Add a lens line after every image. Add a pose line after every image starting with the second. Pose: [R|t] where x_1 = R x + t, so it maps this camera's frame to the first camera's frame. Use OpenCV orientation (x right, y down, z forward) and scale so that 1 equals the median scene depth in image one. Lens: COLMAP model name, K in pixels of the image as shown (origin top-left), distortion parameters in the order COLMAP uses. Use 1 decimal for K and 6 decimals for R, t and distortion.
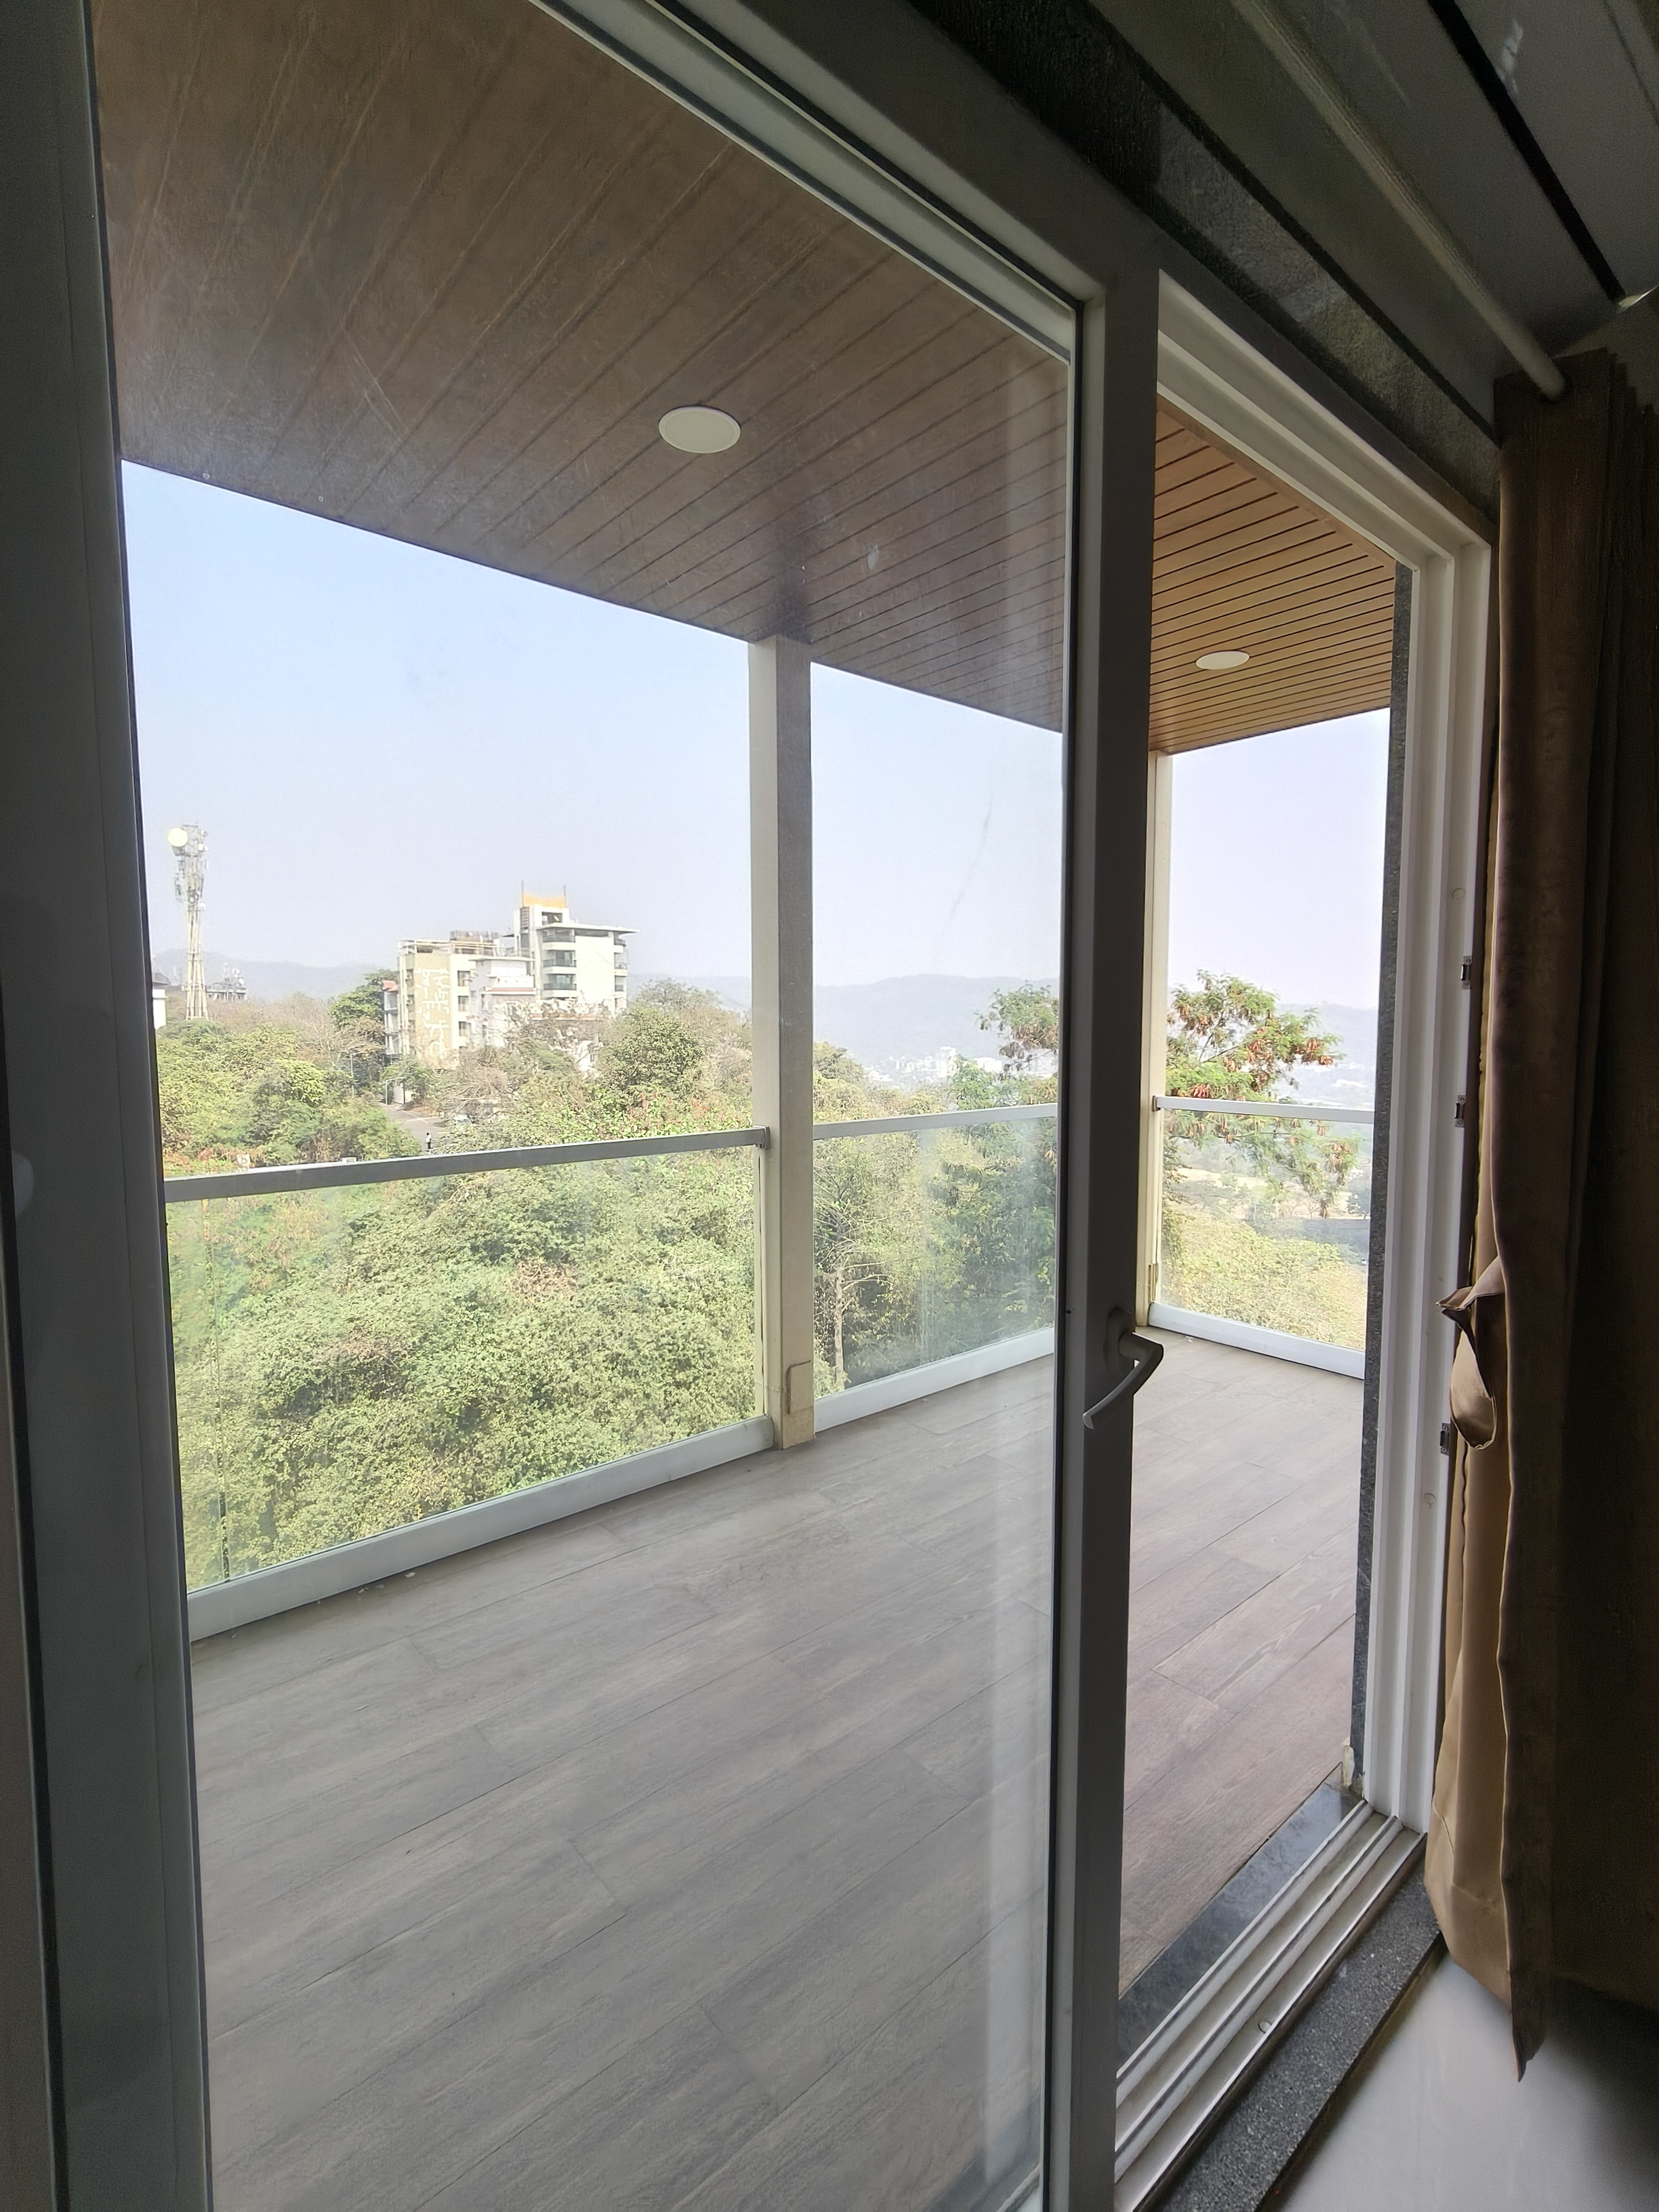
lens RADIAL K [[1043.8, 0, 824.7], [0, 1043.8, 1102.3], [0, 0, 1]] dist [-0.001576, 0.001657]
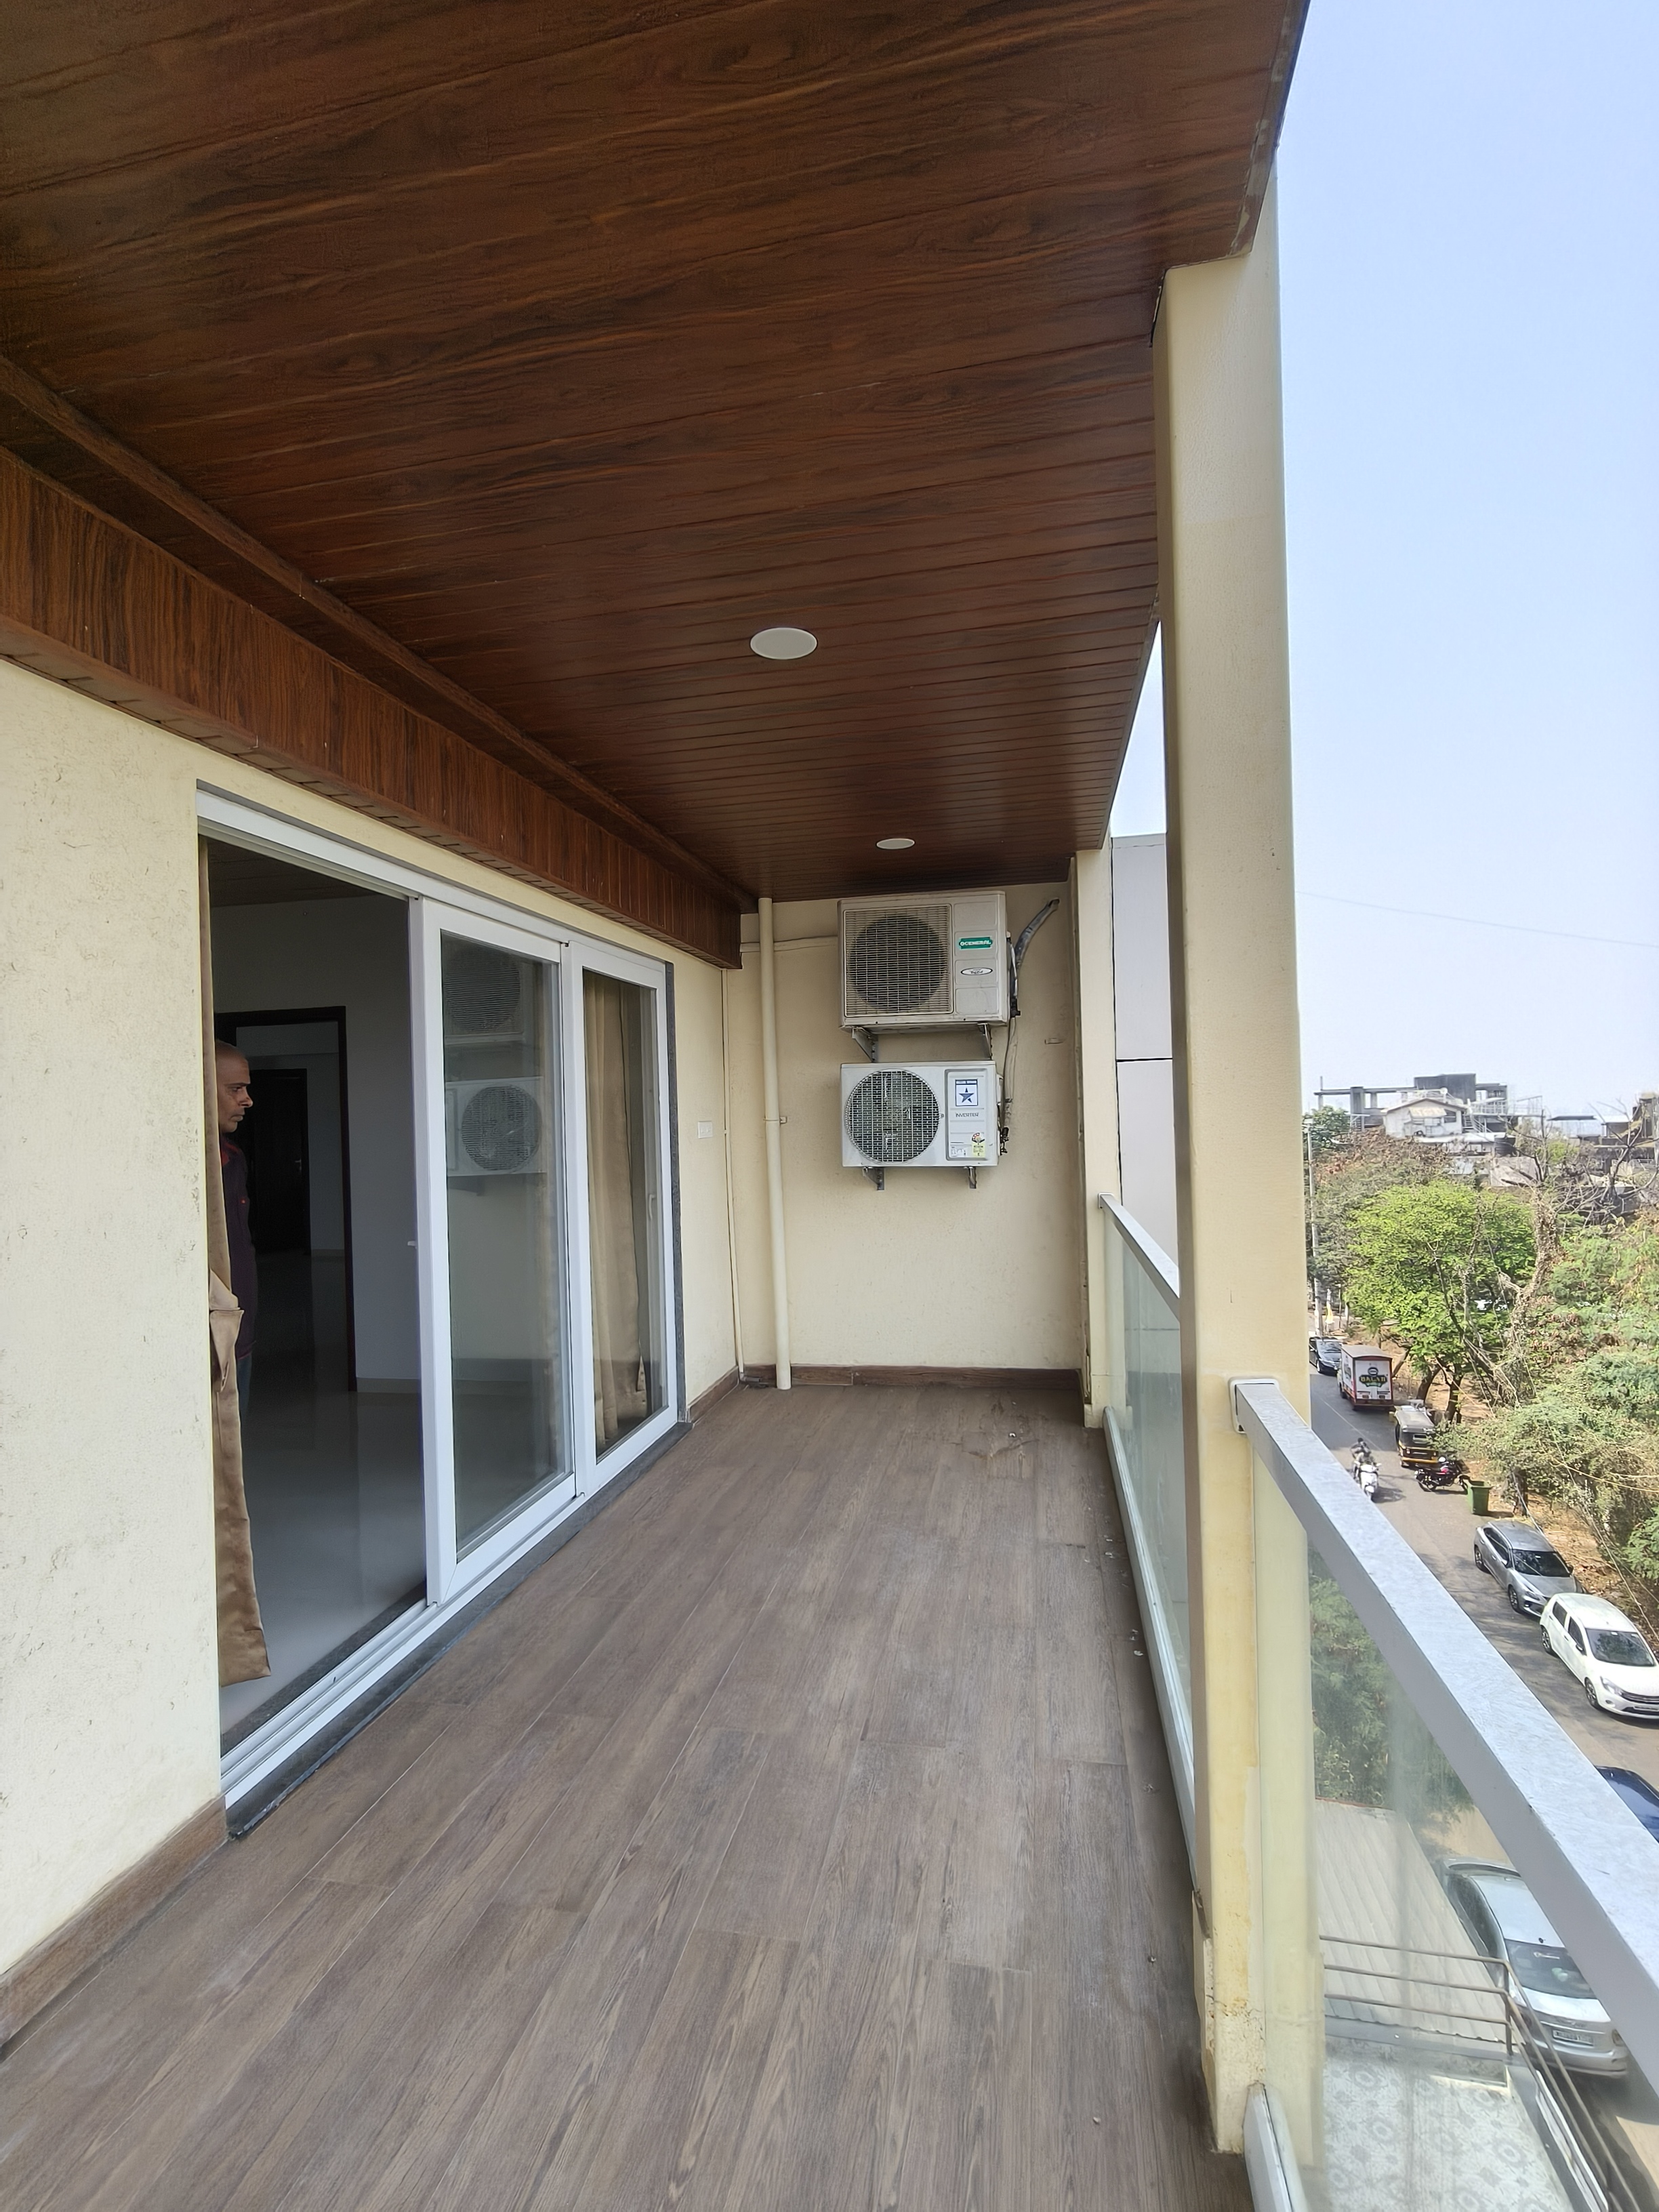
lens RADIAL K [[1043.8, 0, 824.7], [0, 1043.8, 1102.3], [0, 0, 1]] dist [-0.001576, 0.001657]
pose [[-0.794673, 0.017463, -0.606786, 0.096030], [-0.015038, 0.998713, 0.048437, -0.028251], [0.606851, 0.047617, -0.793388, 0.329049]]
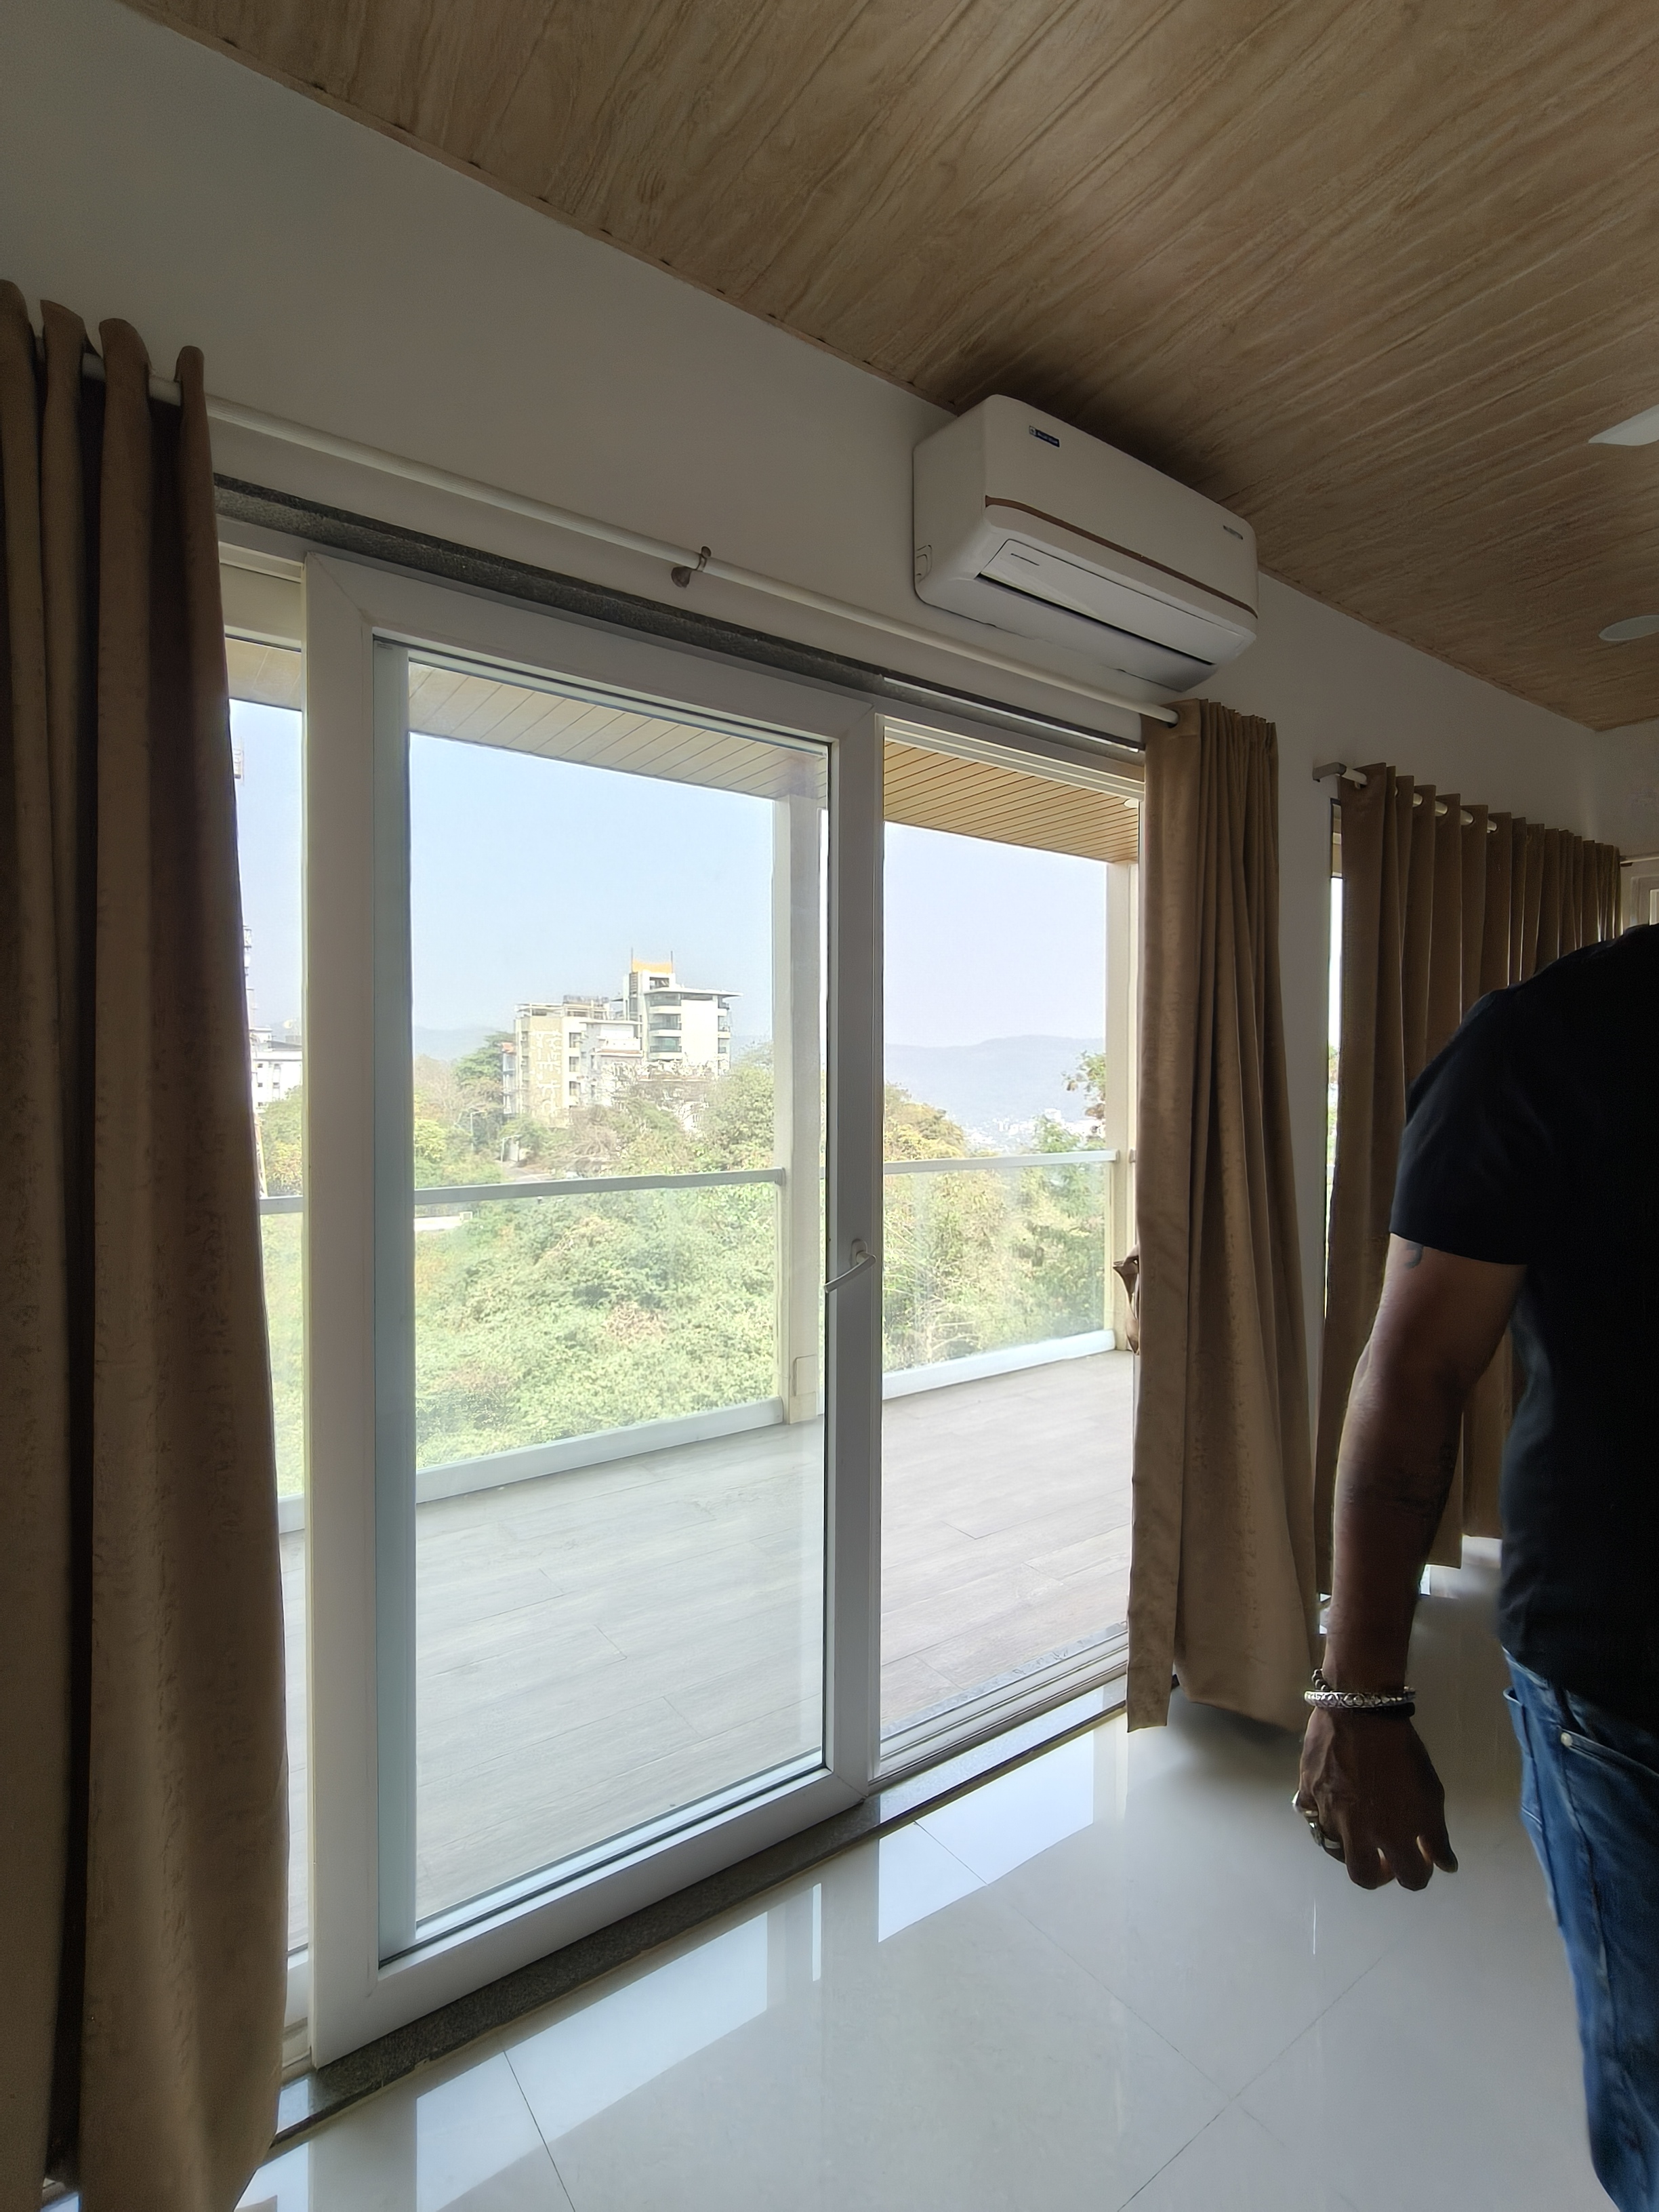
lens RADIAL K [[1098.9, 0, 829.5], [0, 1098.9, 1106.0], [0, 0, 1]] dist [-0.002371, 0.000267]
pose [[0.993941, 0.004458, -0.109828, 0.037266], [-0.010520, 0.998449, -0.054674, 0.005152], [0.109414, 0.055498, 0.992446, -0.081989]]
